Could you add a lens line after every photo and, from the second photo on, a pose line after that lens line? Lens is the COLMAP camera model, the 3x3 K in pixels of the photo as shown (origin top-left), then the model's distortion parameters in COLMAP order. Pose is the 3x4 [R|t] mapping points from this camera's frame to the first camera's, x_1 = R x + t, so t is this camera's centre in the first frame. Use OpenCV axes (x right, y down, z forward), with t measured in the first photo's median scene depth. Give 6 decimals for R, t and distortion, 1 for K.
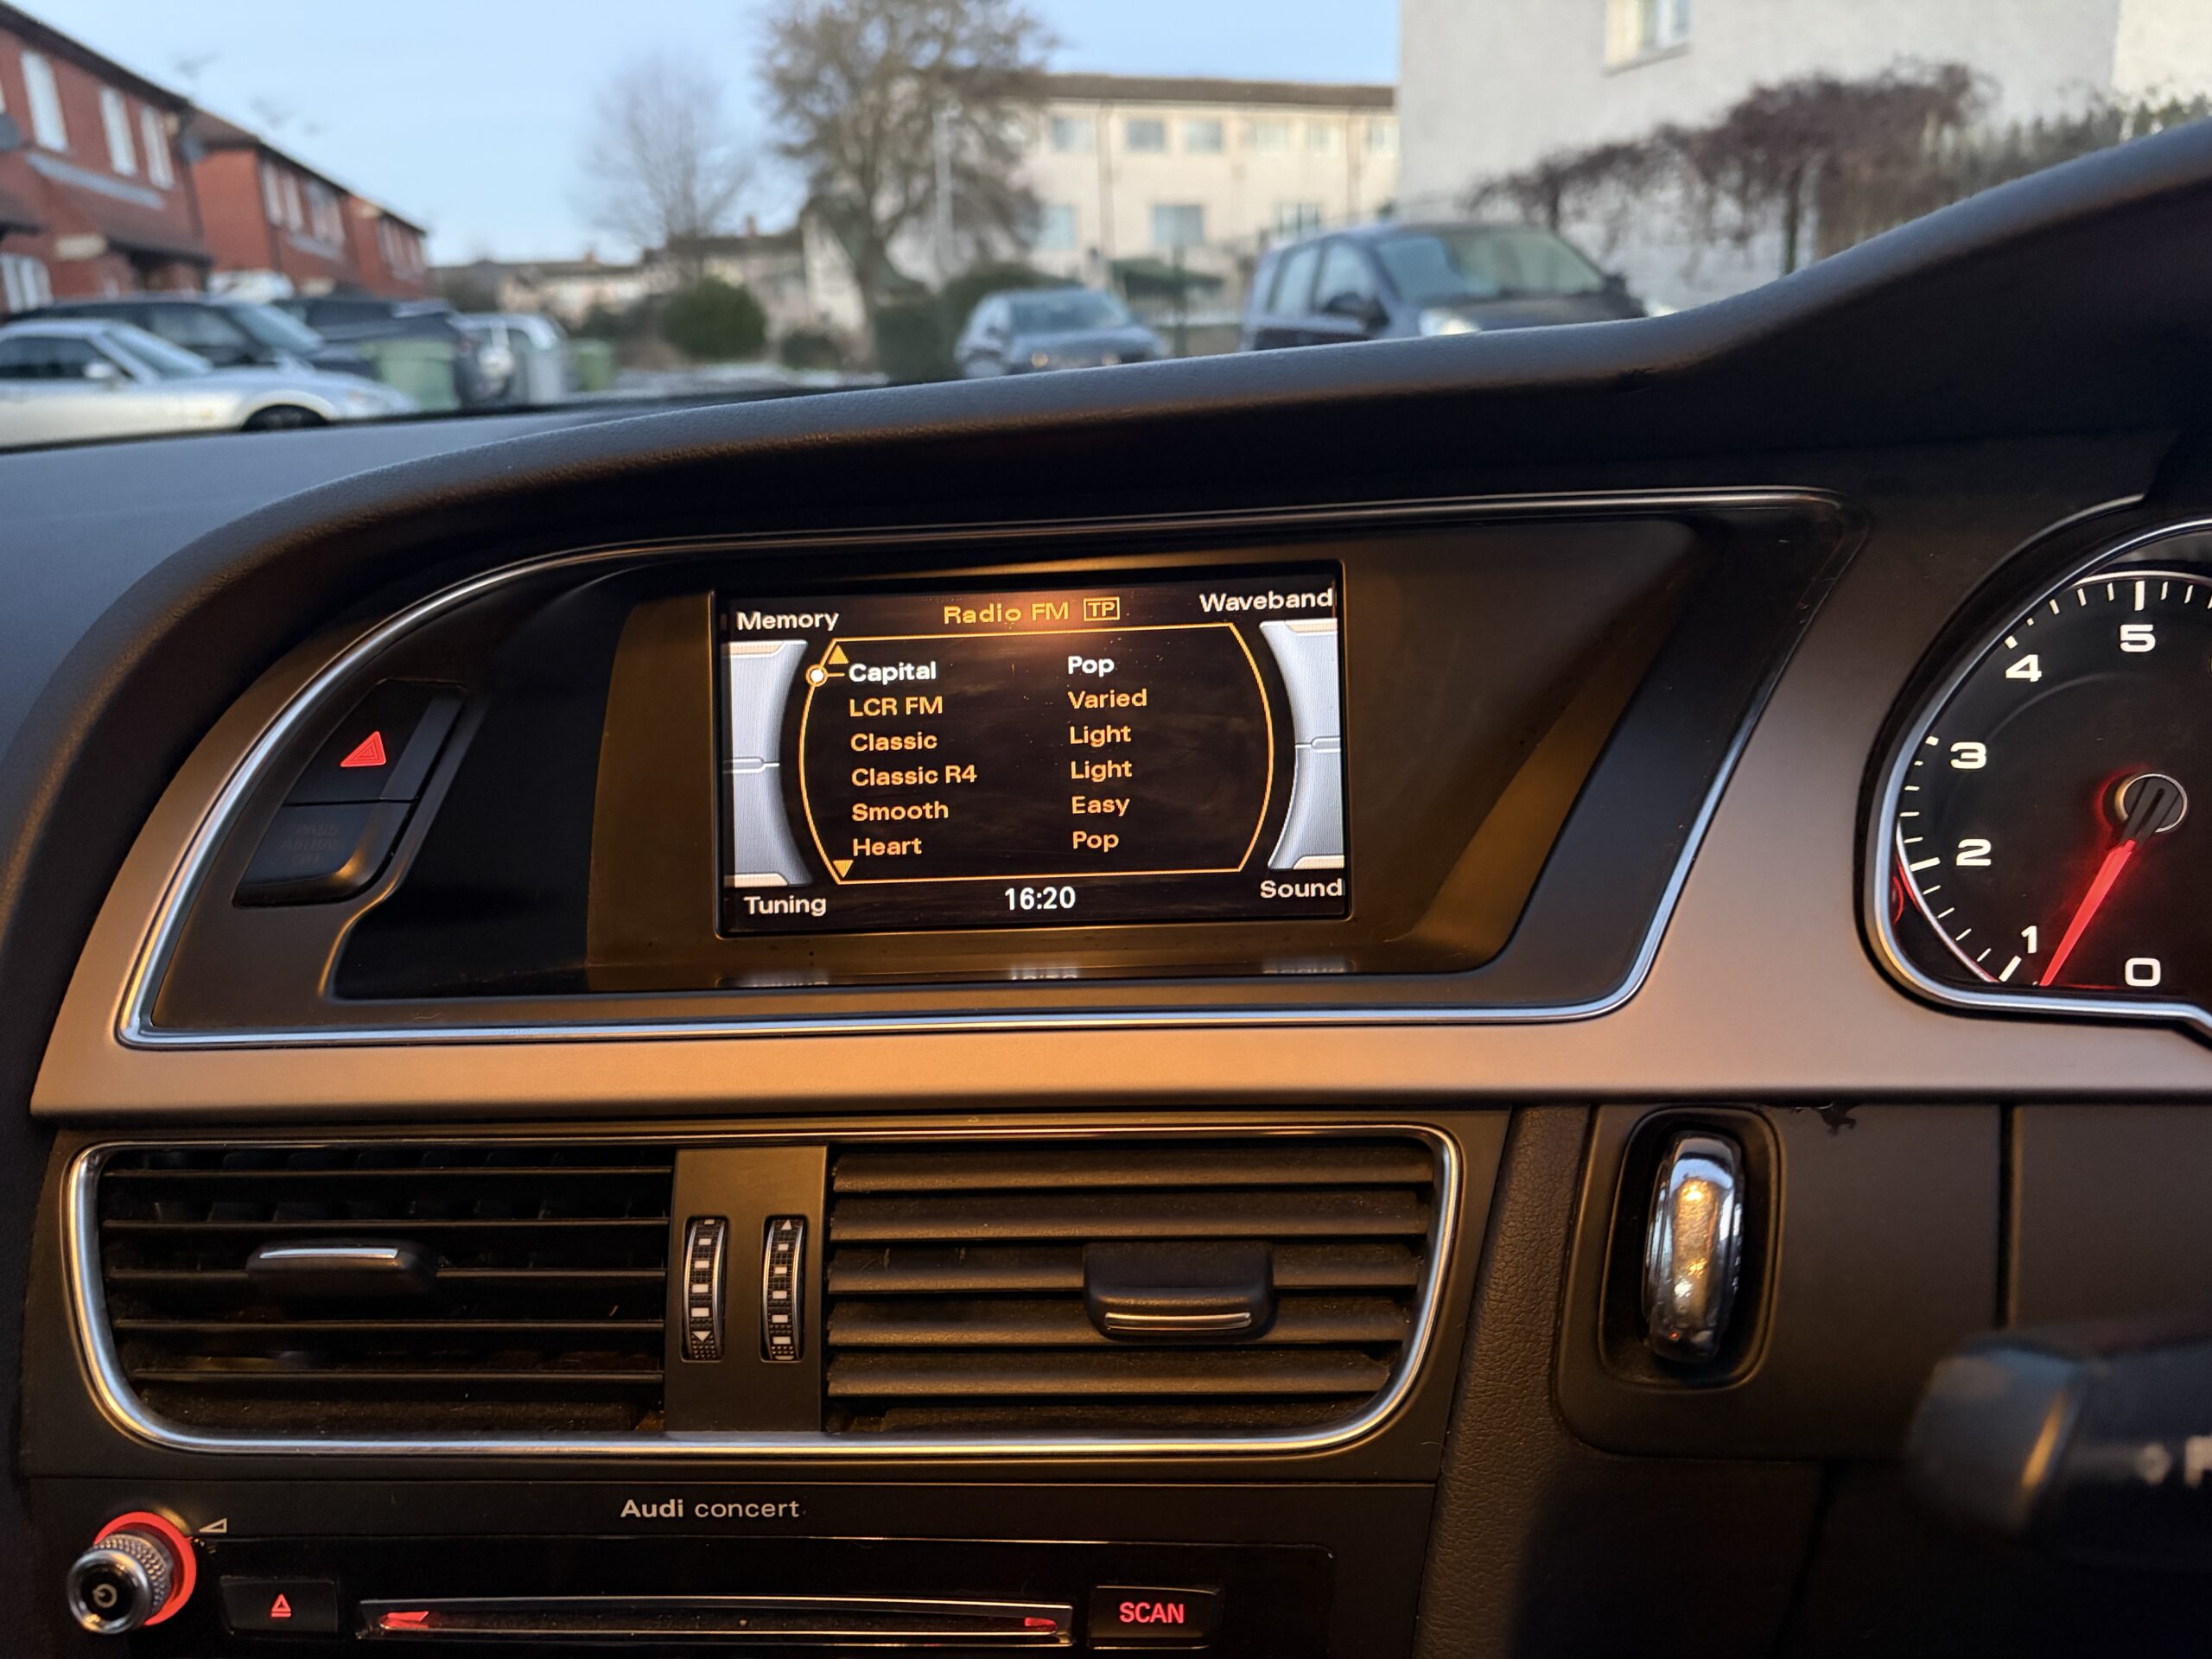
lens RADIAL K [[1658.7, 0, 1102.6], [0, 1658.7, 837.7], [0, 0, 1]] dist [0.053844, -0.064712]
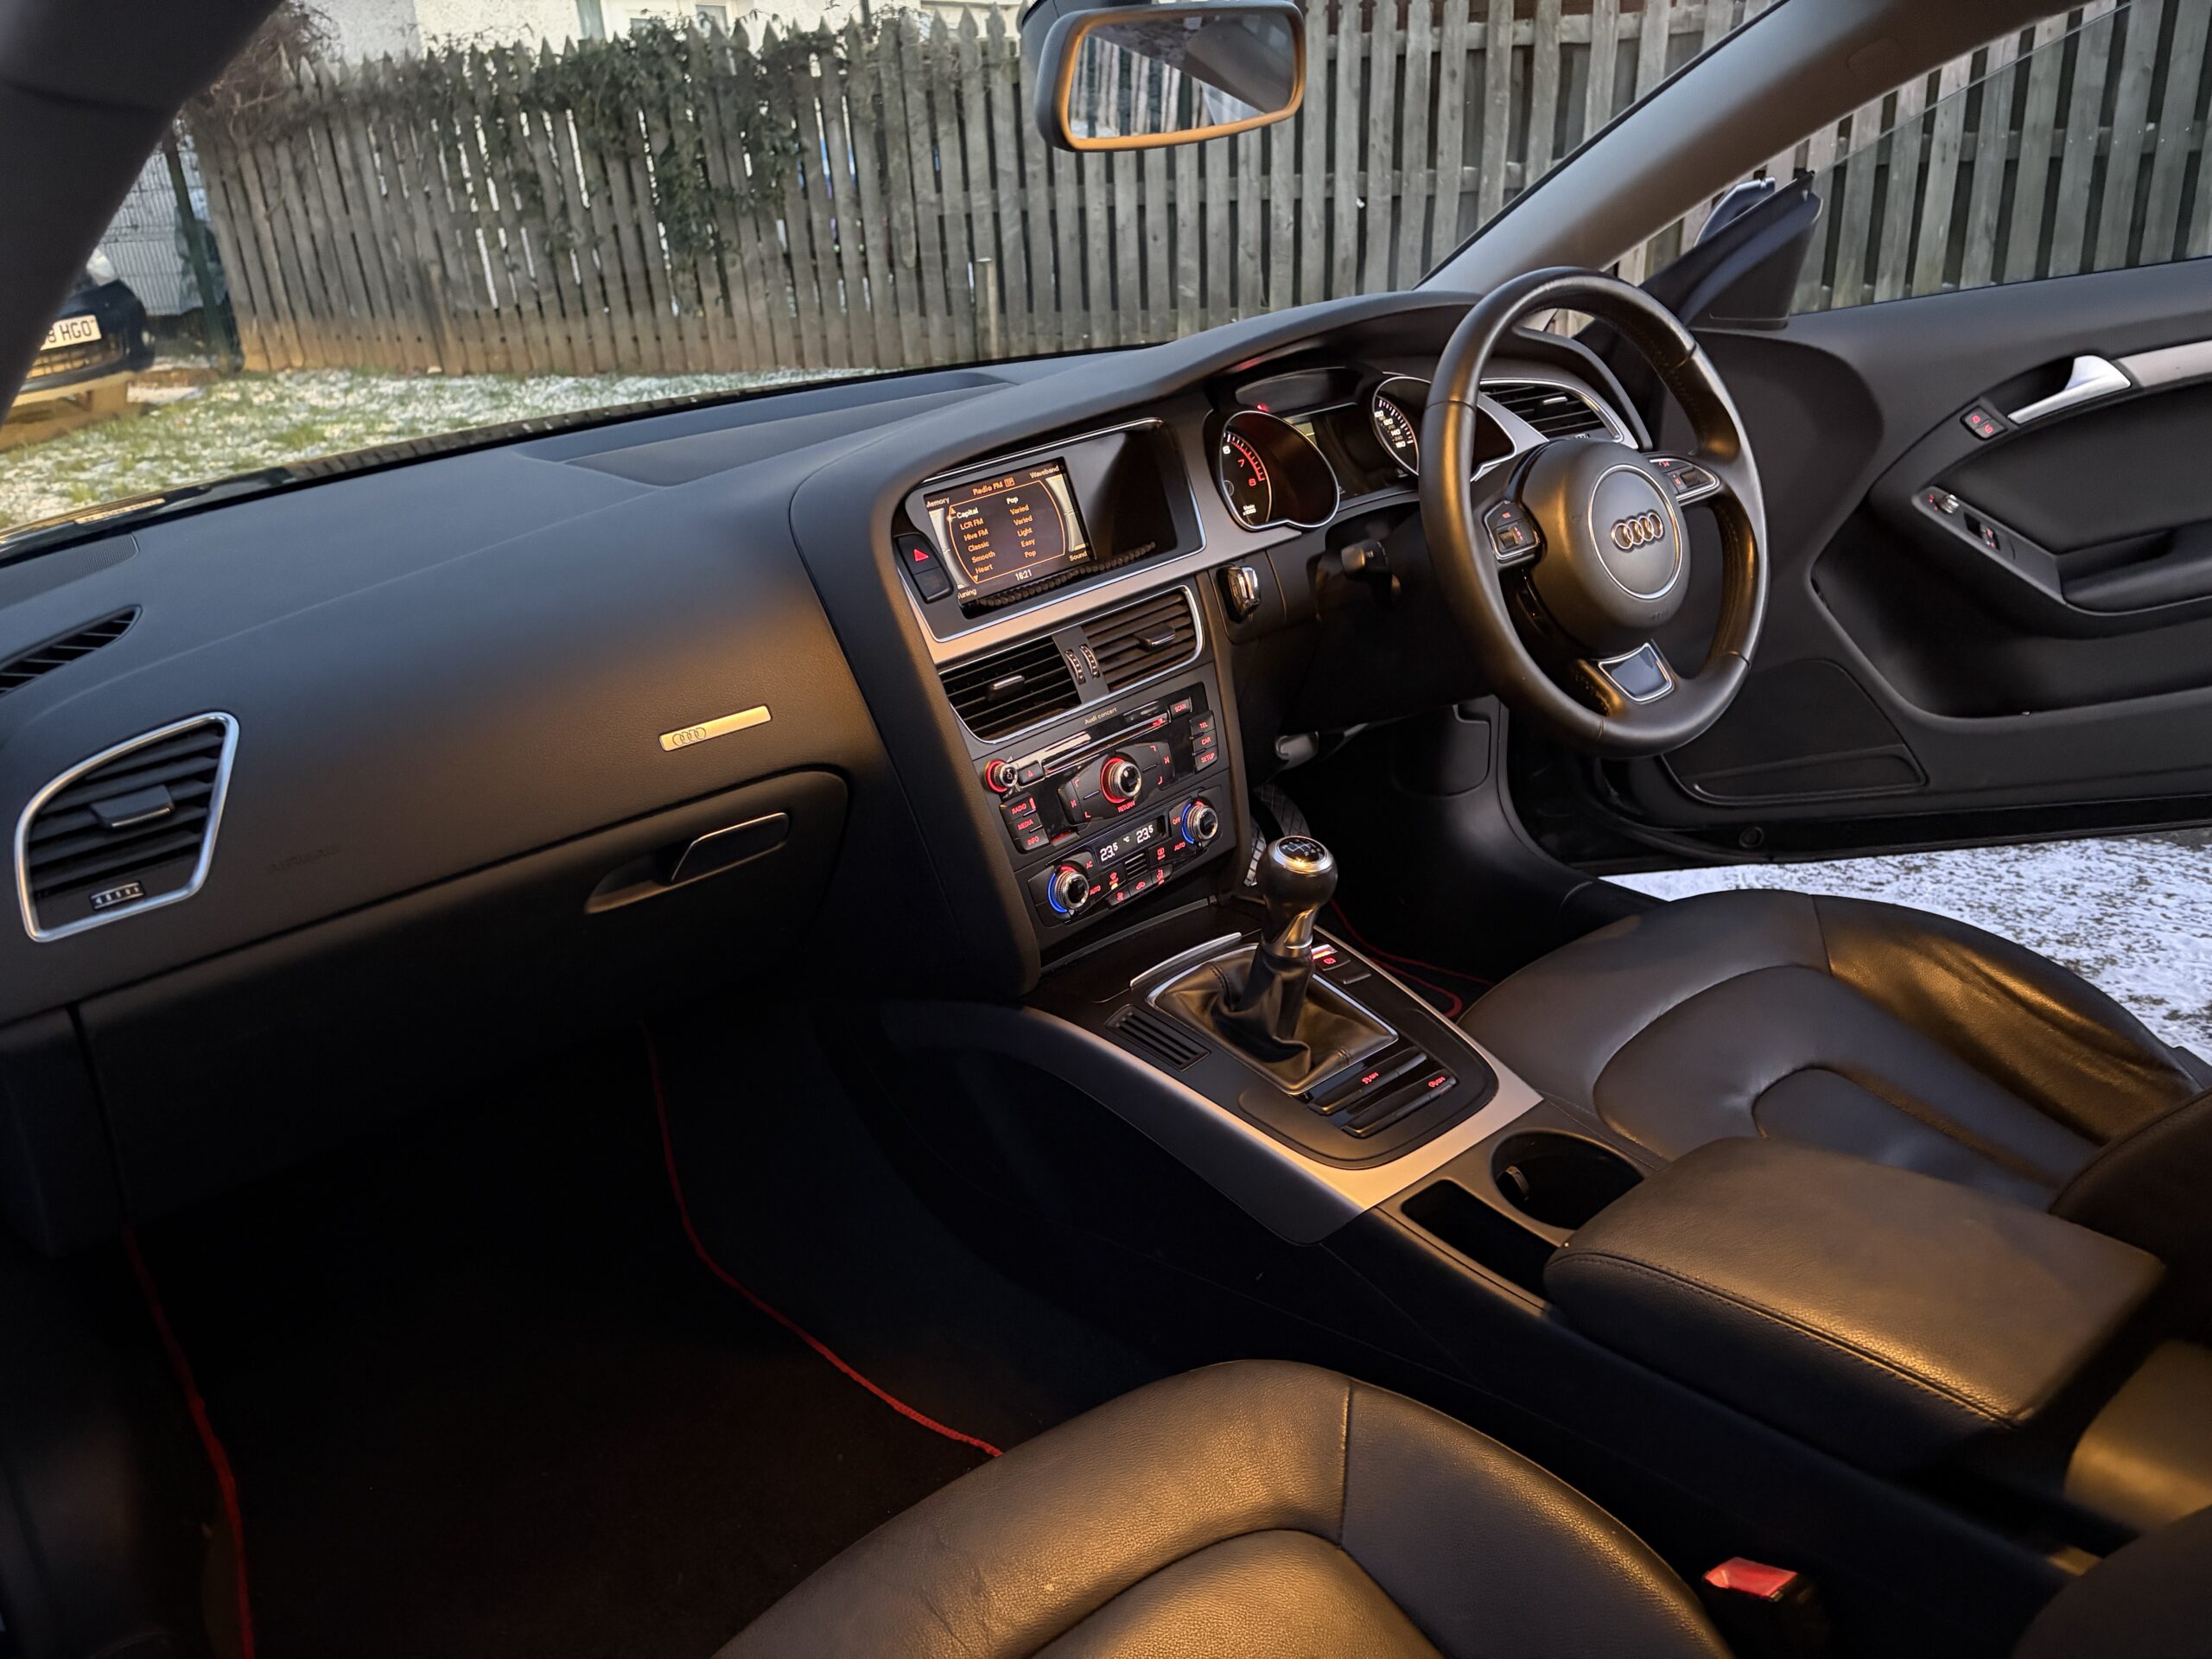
lens RADIAL K [[1658.7, 0, 1102.6], [0, 1658.7, 837.7], [0, 0, 1]] dist [0.053844, -0.064712]
pose [[0.614314, -0.303731, 0.728262, -2.515074], [0.261329, 0.949175, 0.175426, -0.004538], [-0.744530, 0.082549, 0.662465, -1.232485]]
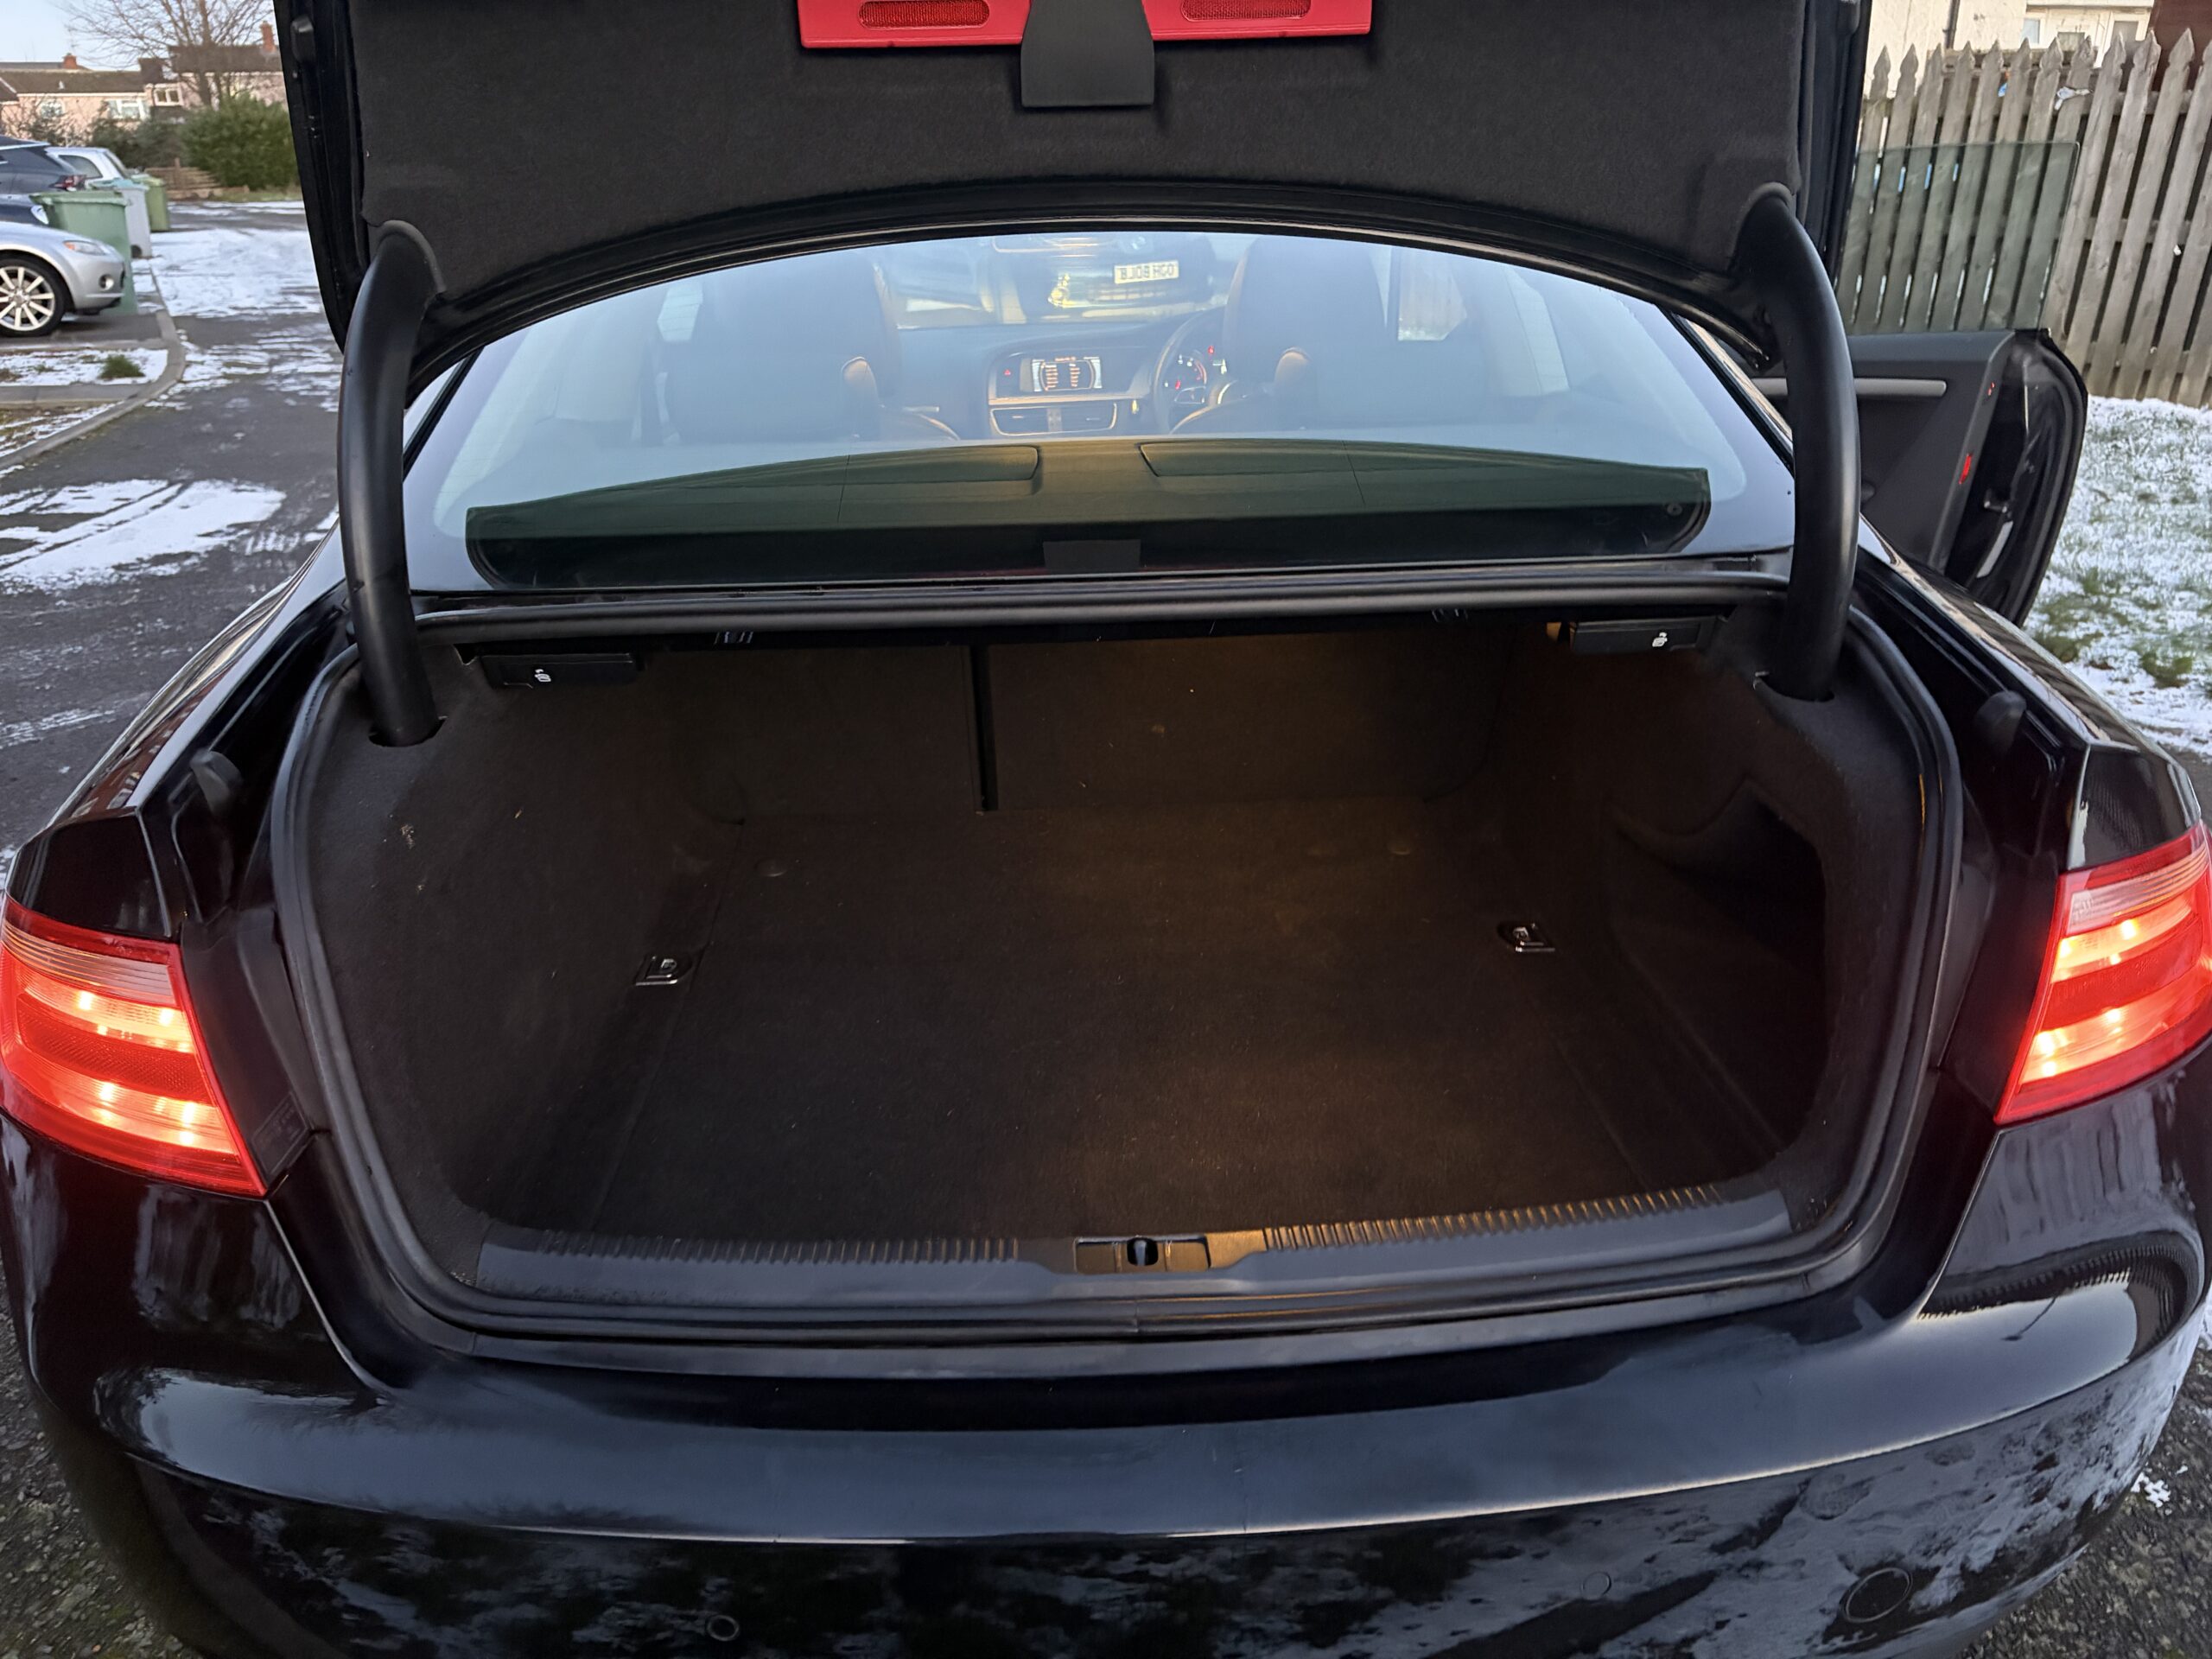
lens RADIAL K [[1658.7, 0, 1102.6], [0, 1658.7, 837.7], [0, 0, 1]] dist [0.053844, -0.064712]
pose [[0.967215, -0.072414, 0.243414, -2.303732], [0.049874, 0.993982, 0.097528, 1.626890], [-0.249012, -0.082191, 0.965007, -8.233127]]
